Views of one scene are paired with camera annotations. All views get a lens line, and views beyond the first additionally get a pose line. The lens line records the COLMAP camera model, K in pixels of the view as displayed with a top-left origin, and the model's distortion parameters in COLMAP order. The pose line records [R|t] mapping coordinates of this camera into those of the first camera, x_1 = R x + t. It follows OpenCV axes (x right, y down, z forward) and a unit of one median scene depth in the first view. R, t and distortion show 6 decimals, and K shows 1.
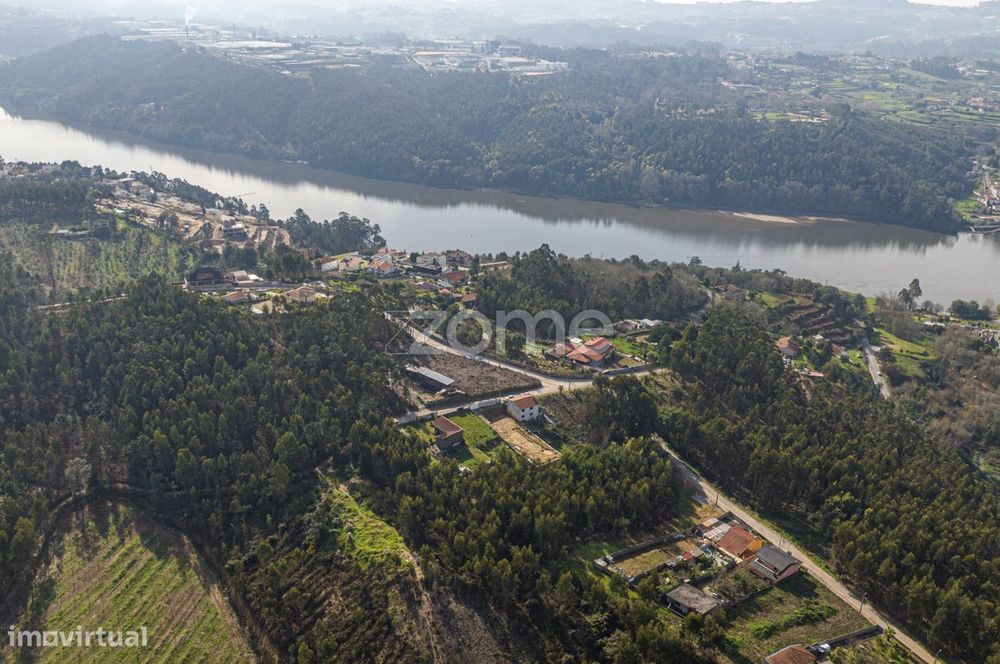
lens RADIAL K [[831.7, 0, 501.2], [0, 831.7, 332.6], [0, 0, 1]] dist [-0.025914, 0.006199]
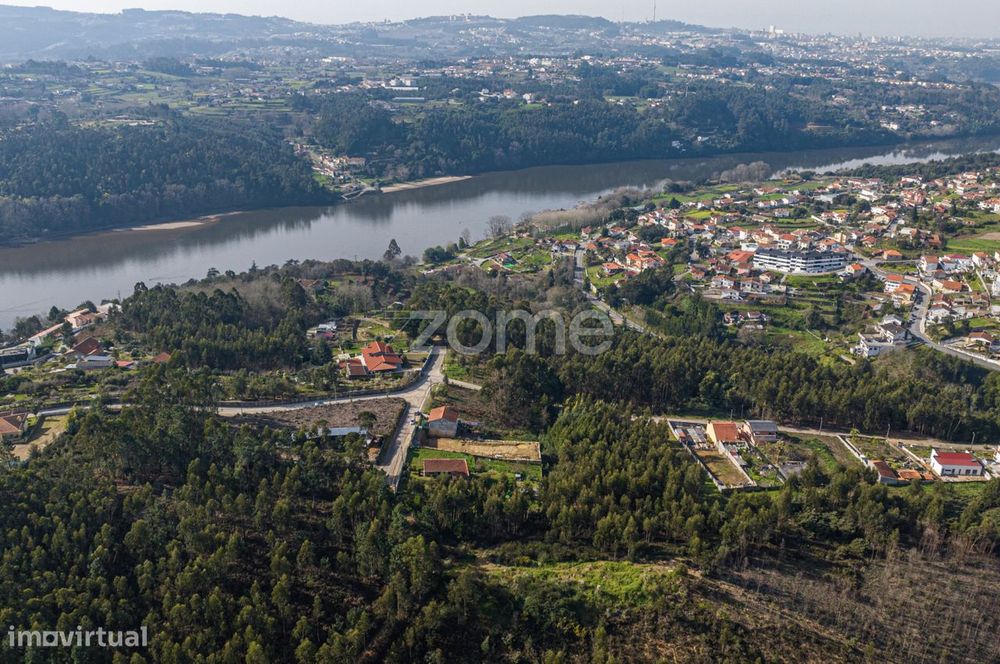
lens RADIAL K [[830.6, 0, 501.5], [0, 830.6, 331.1], [0, 0, 1]] dist [-0.007644, -0.035320]
pose [[0.589104, -0.291870, 0.753504, -0.355371], [0.300857, 0.944670, 0.130703, -0.061271], [-0.749961, 0.149699, 0.644320, 0.226464]]
